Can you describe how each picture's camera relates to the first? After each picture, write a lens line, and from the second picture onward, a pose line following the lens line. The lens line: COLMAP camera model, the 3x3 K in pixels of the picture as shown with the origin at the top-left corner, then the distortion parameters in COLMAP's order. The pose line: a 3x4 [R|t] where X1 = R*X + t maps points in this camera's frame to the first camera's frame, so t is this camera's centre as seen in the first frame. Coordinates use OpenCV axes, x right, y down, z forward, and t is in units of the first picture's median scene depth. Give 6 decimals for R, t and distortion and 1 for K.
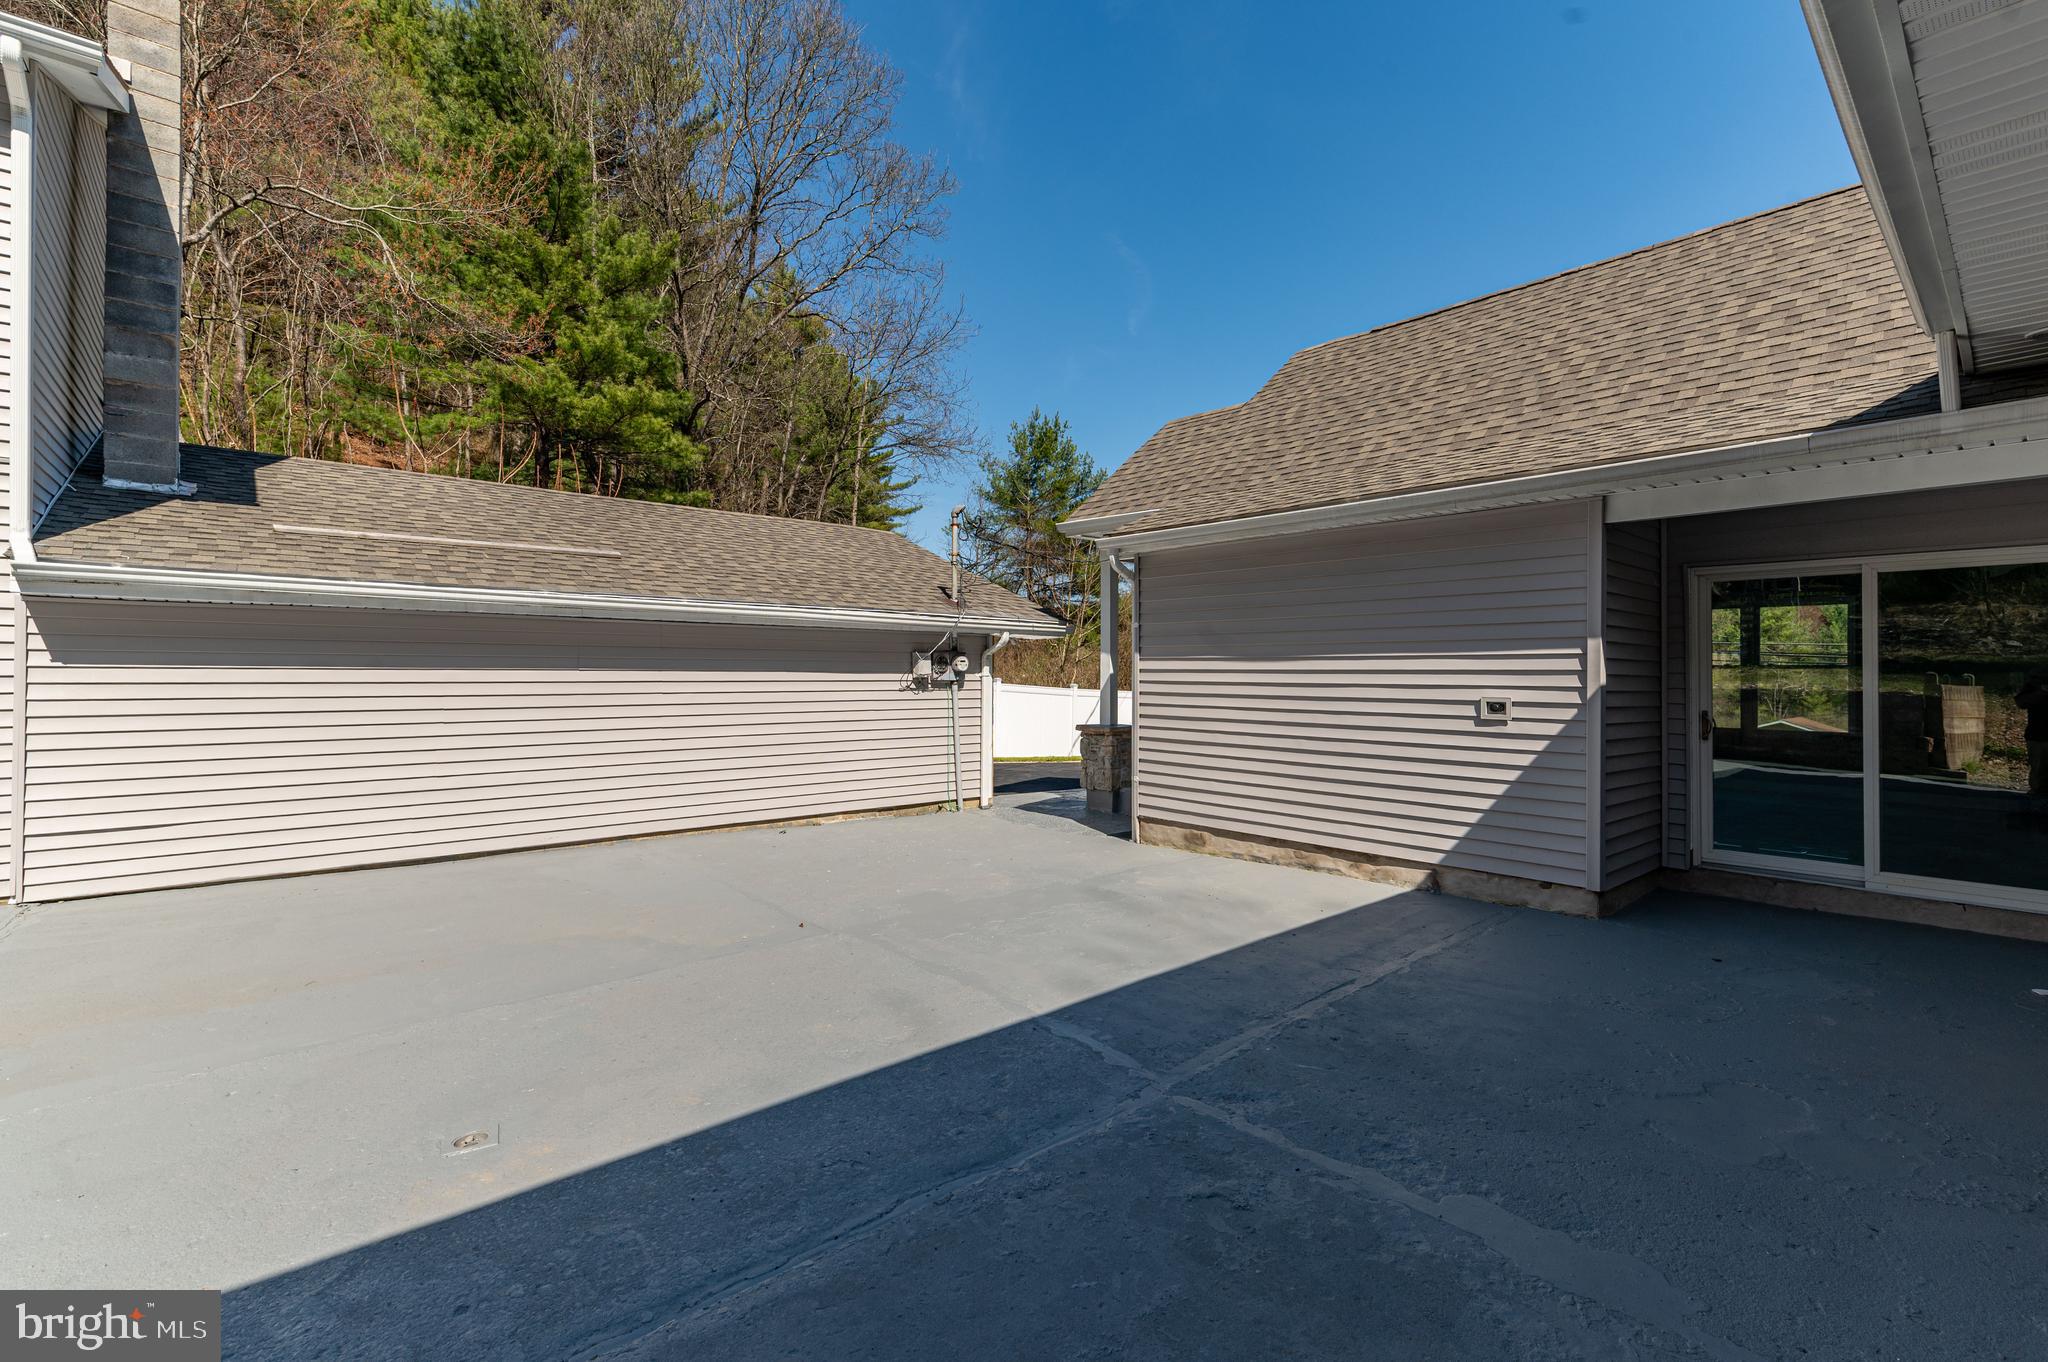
lens RADIAL K [[894.3, 0, 1029.1], [0, 894.3, 678.2], [0, 0, 1]] dist [-0.000702, 0.000038]
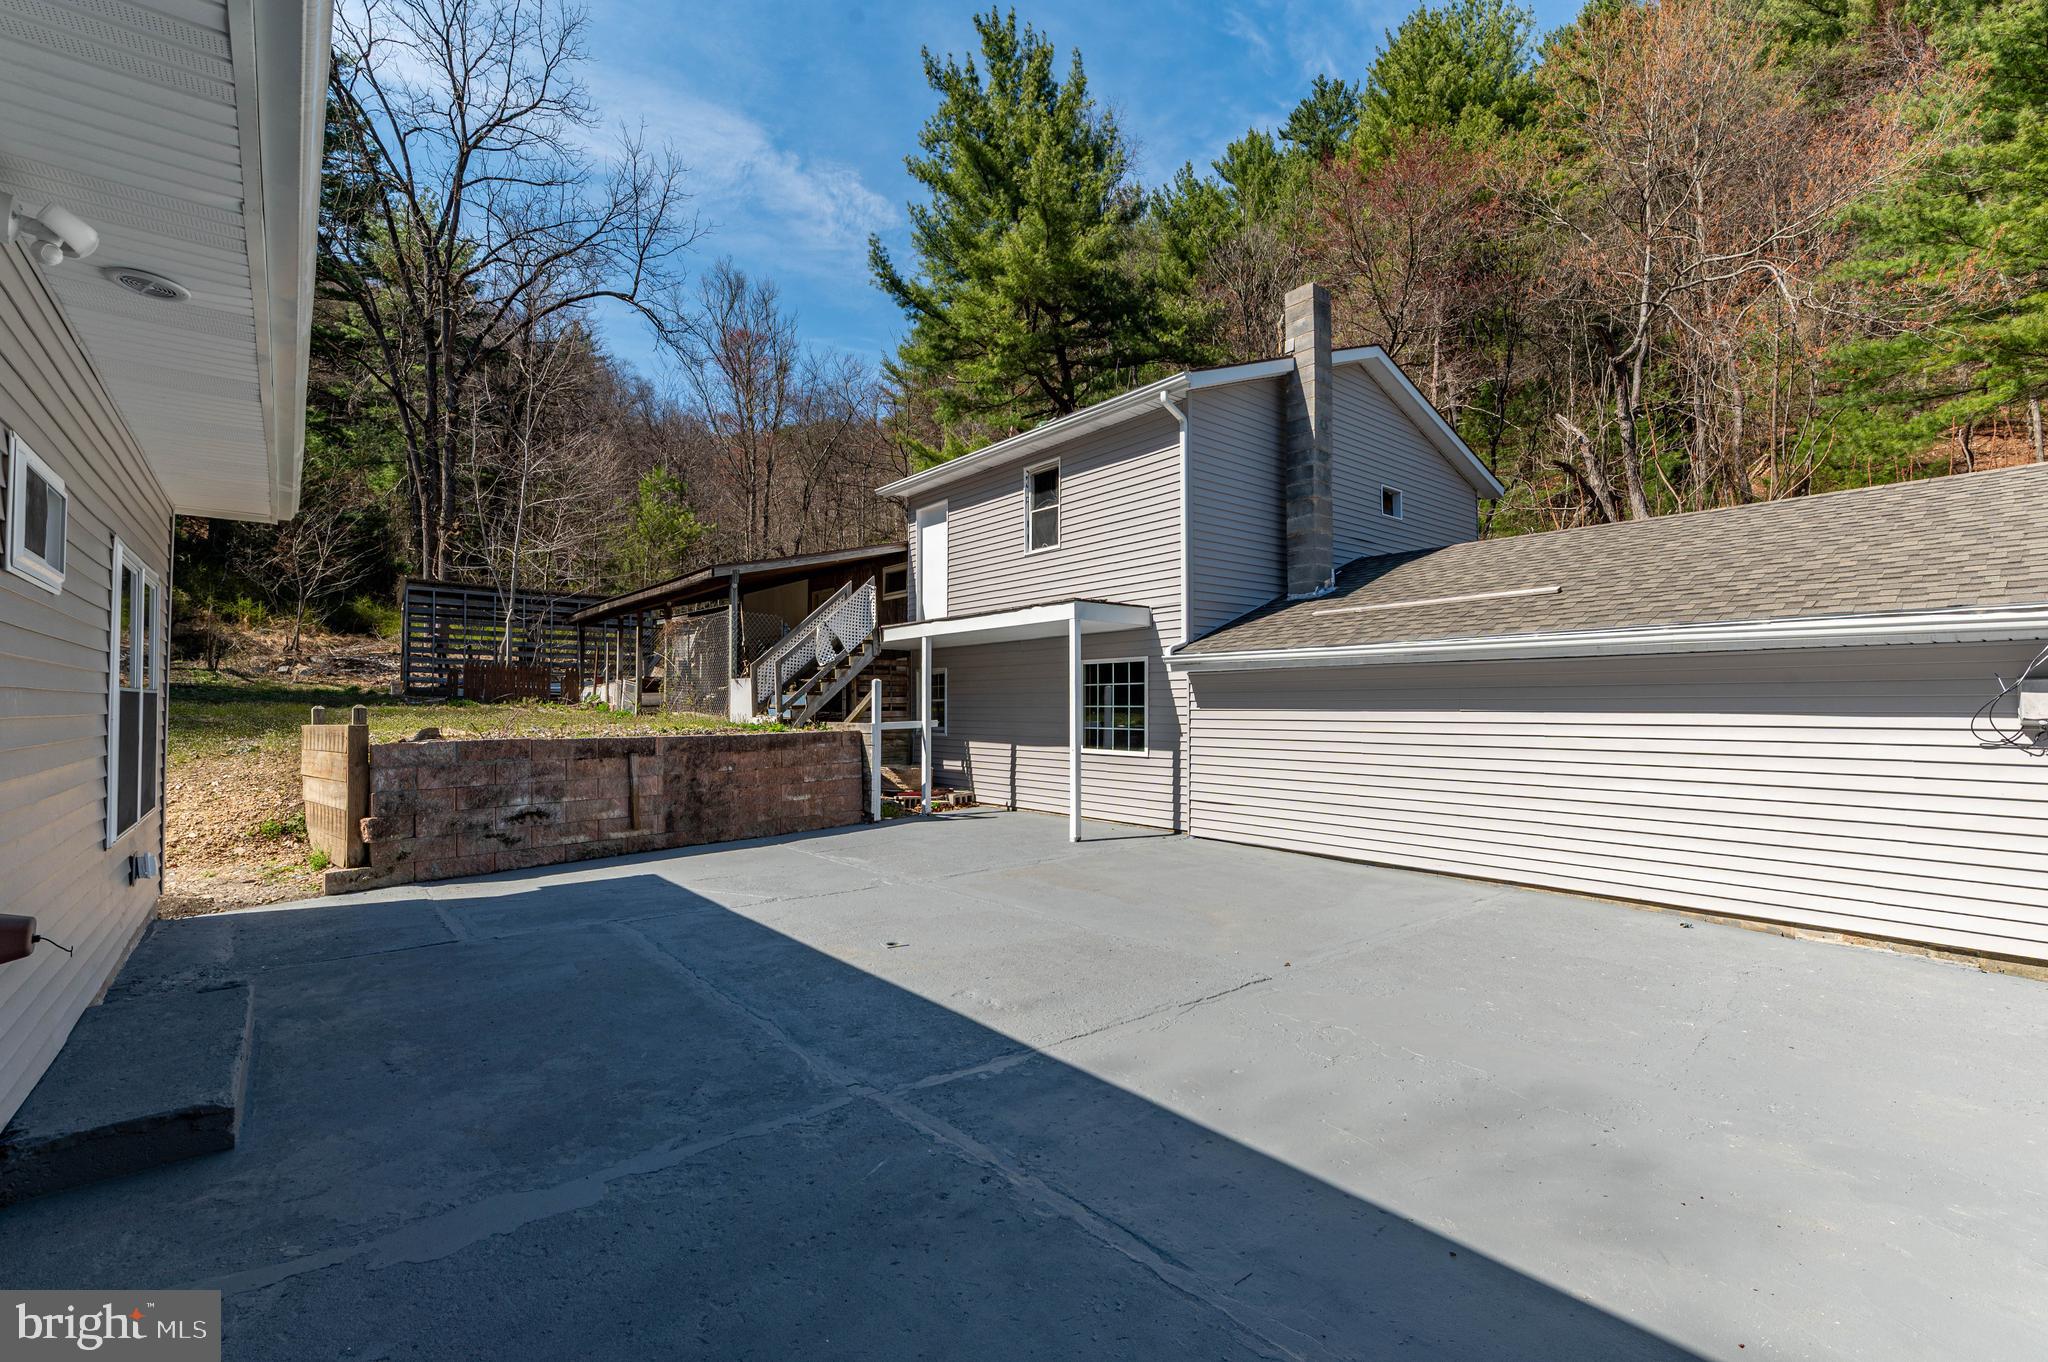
lens RADIAL K [[878.8, 0, 1053.8], [0, 878.8, 689.1], [0, 0, 1]] dist [-0.000030, -0.000135]
pose [[-0.009033, -0.024553, -0.999658, 1.089936], [-0.006663, 0.999678, -0.024493, -0.013911], [0.999937, 0.006439, -0.009194, 1.083374]]
